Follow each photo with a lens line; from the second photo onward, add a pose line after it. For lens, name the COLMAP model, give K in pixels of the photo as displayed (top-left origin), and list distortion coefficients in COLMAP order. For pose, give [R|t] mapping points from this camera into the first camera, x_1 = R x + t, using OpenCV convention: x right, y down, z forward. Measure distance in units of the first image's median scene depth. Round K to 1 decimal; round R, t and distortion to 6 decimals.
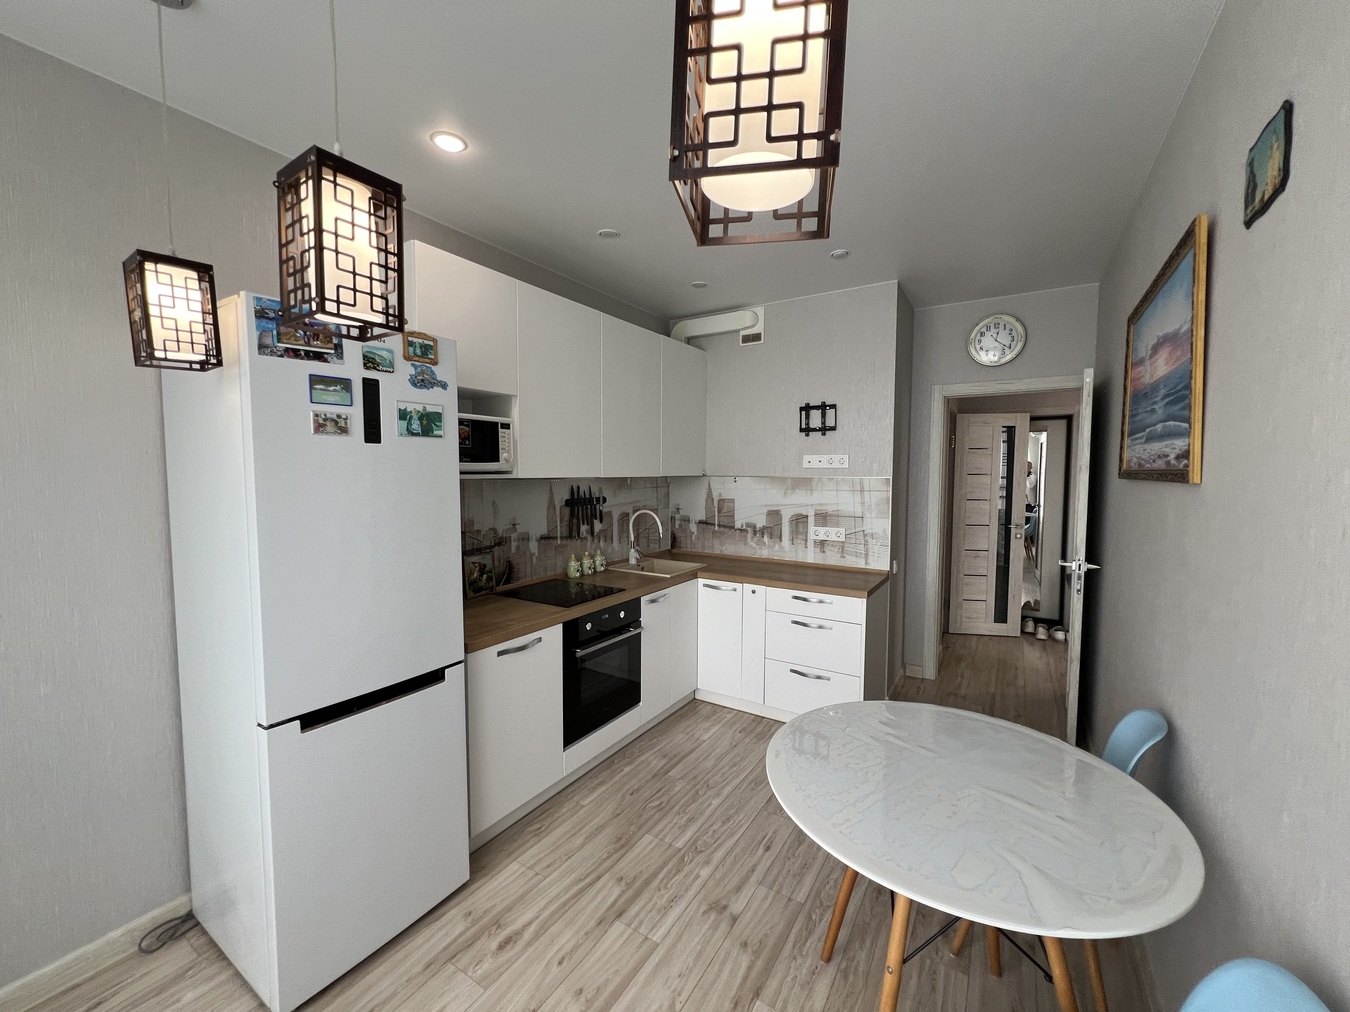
lens RADIAL K [[541.3, 0, 669.3], [0, 541.3, 503.5], [0, 0, 1]] dist [-0.003330, 0.001478]
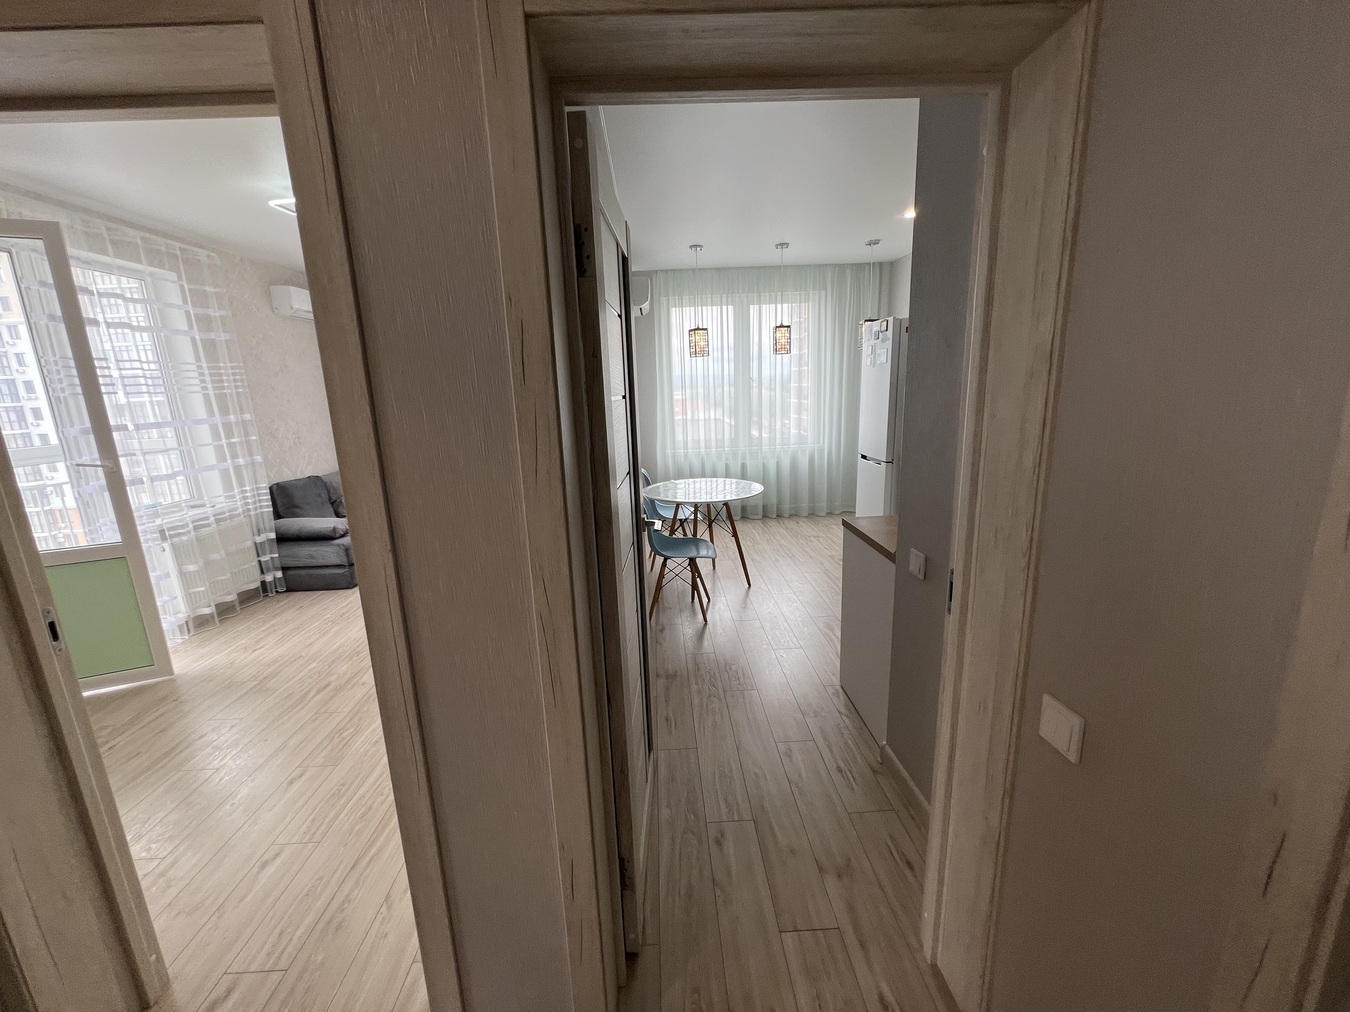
lens RADIAL K [[541.3, 0, 672.6], [0, 541.3, 505.8], [0, 0, 1]] dist [-0.003330, 0.001478]
pose [[-0.828134, 0.146997, -0.540912, -0.331205], [-0.000456, 0.964824, 0.262897, -0.155646], [0.560530, 0.217961, -0.798936, 2.537864]]
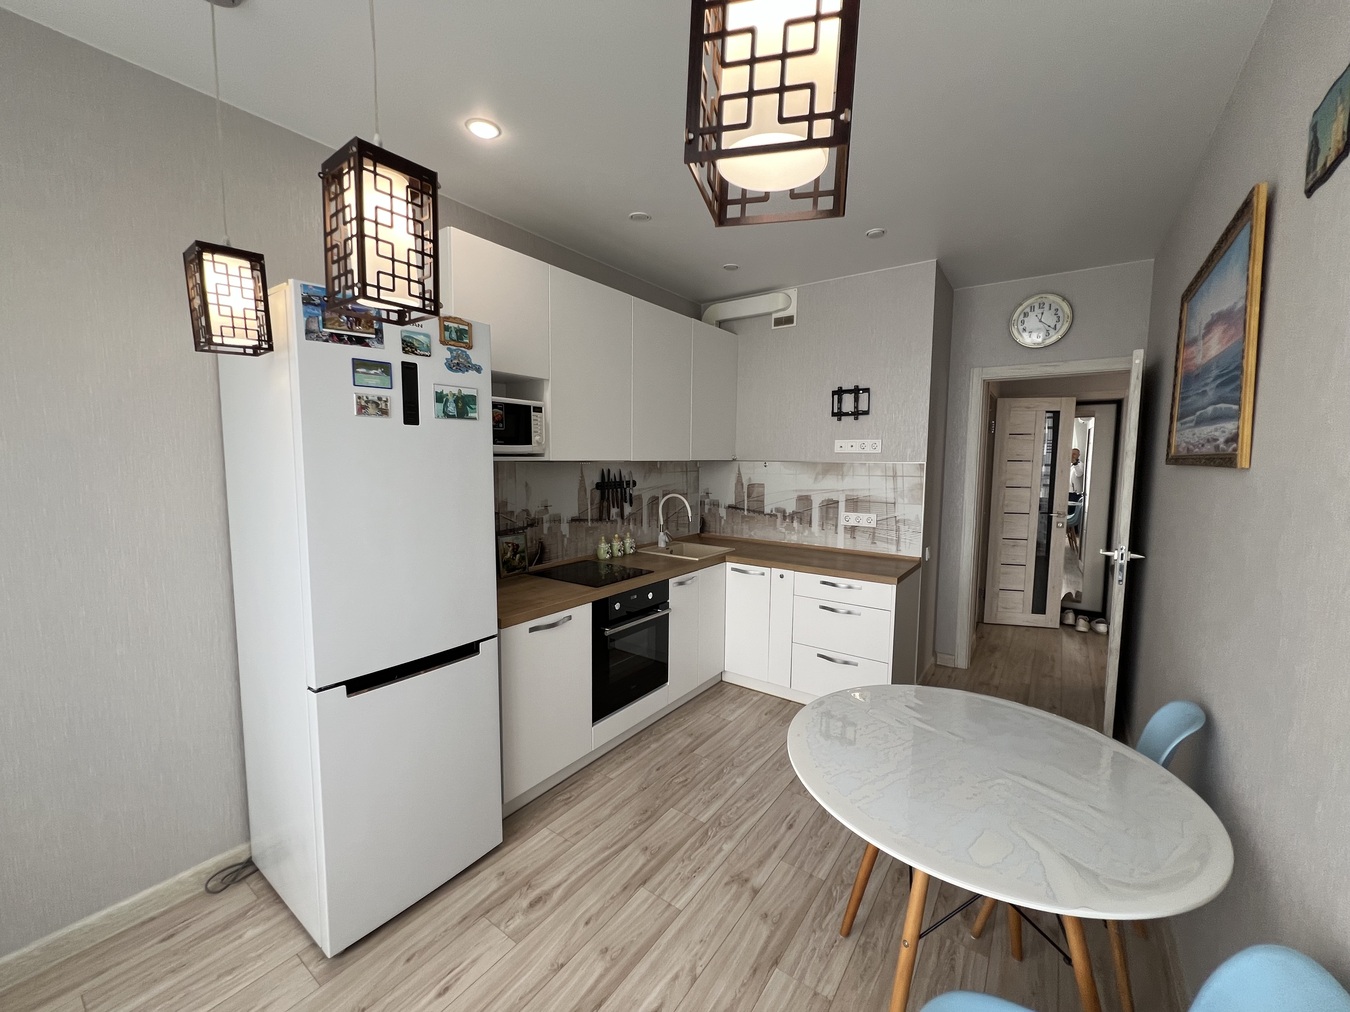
lens RADIAL K [[541.3, 0, 669.6], [0, 541.3, 503.7], [0, 0, 1]] dist [-0.003330, 0.001478]
pose [[0.998278, 0.010440, -0.057717, 0.008558], [-0.008926, 0.999611, 0.026430, 0.007029], [0.057971, -0.025869, 0.997983, -0.013324]]
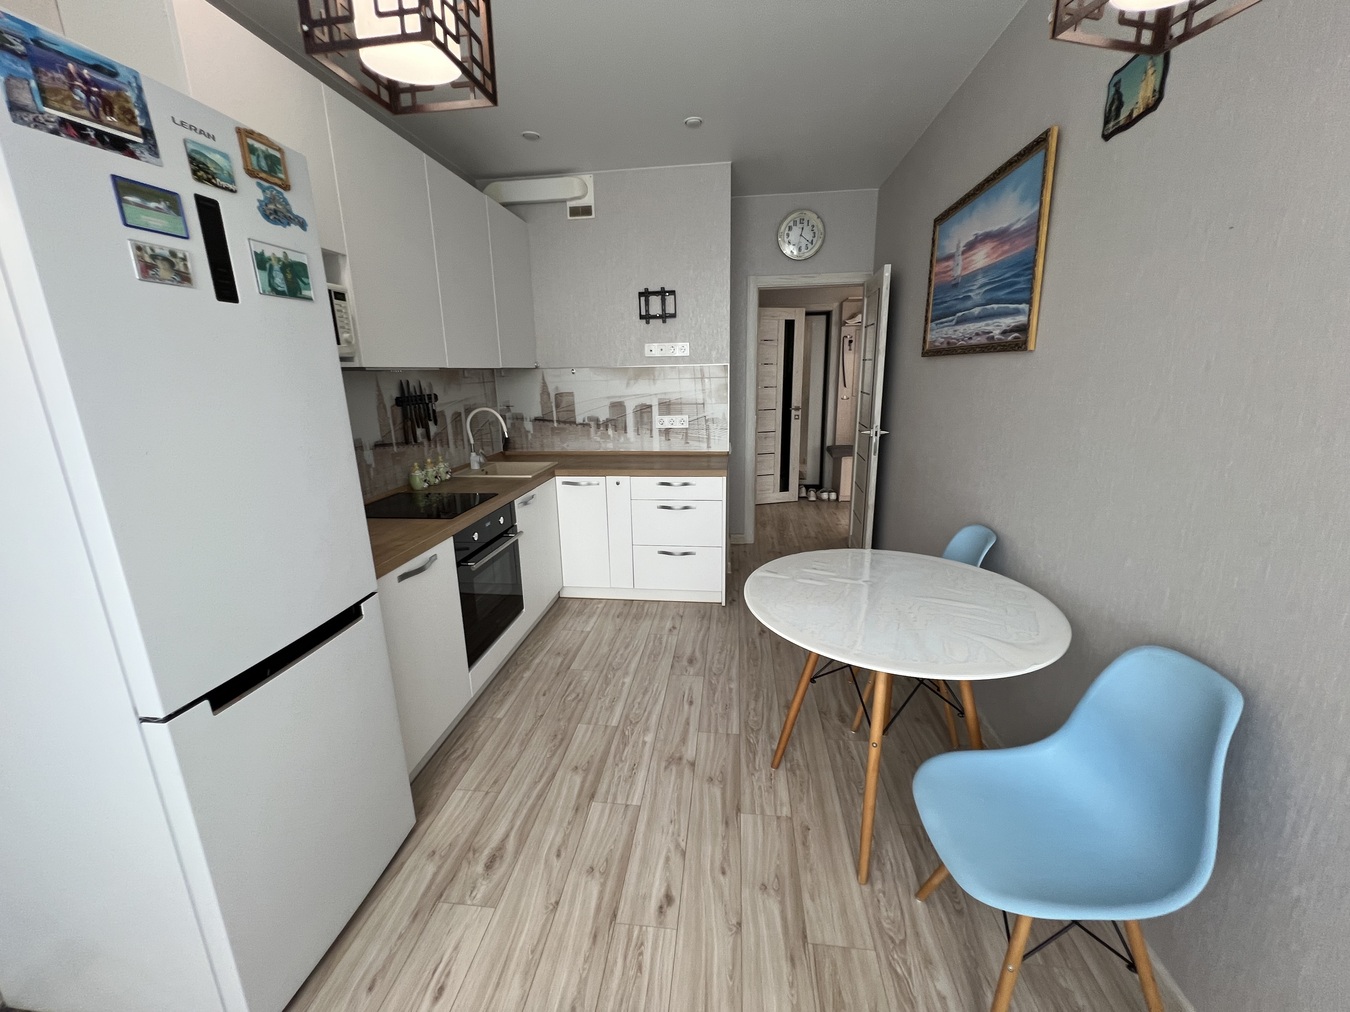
lens RADIAL K [[541.3, 0, 669.8], [0, 541.3, 503.7], [0, 0, 1]] dist [-0.003330, 0.001478]
pose [[0.900874, -0.122778, 0.416356, -0.303837], [0.047721, 0.981364, 0.186137, 0.030833], [-0.431450, -0.147817, 0.889944, 0.101813]]
